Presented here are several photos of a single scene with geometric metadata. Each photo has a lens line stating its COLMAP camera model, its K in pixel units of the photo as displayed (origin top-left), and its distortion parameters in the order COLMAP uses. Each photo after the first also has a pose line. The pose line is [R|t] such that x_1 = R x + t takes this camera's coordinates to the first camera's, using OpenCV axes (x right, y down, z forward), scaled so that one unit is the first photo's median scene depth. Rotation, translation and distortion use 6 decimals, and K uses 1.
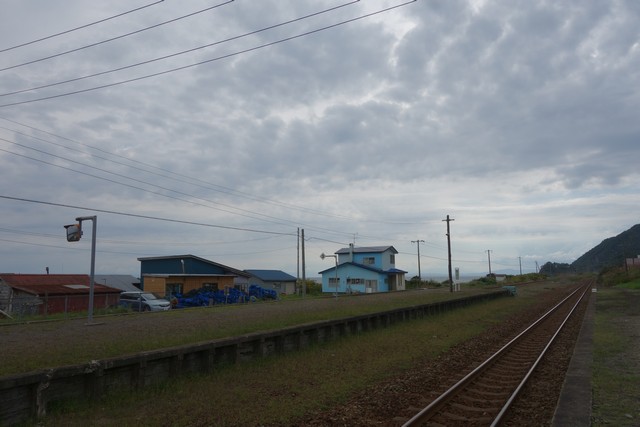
lens RADIAL K [[500.5, 0, 318.6], [0, 500.5, 209.0], [0, 0, 1]] dist [-0.000006, 0.005342]
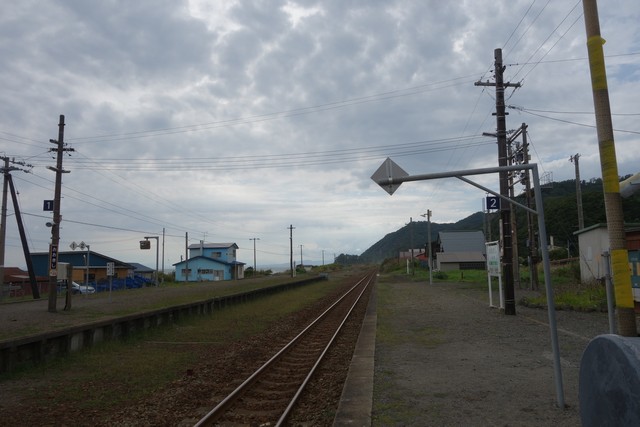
lens RADIAL K [[500.5, 0, 318.7], [0, 500.5, 197.3], [0, 0, 1]] dist [-0.000006, 0.005342]
pose [[0.927624, 0.043935, 0.370923, -0.127161], [-0.041614, 0.999032, -0.014262, -0.029871], [-0.371190, -0.002206, 0.928554, -0.230115]]
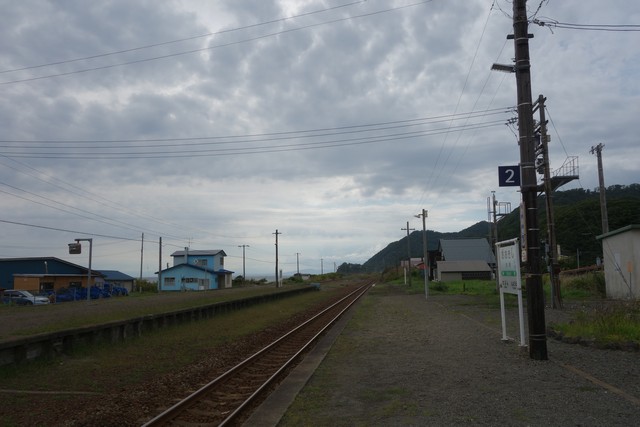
lens RADIAL K [[500.5, 0, 318.5], [0, 500.5, 198.9], [0, 0, 1]] dist [-0.000006, 0.005342]
pose [[0.929853, 0.052670, 0.364141, -0.076245], [-0.045602, 0.998568, -0.027989, -0.022020], [-0.365094, 0.009420, 0.930923, -0.167380]]
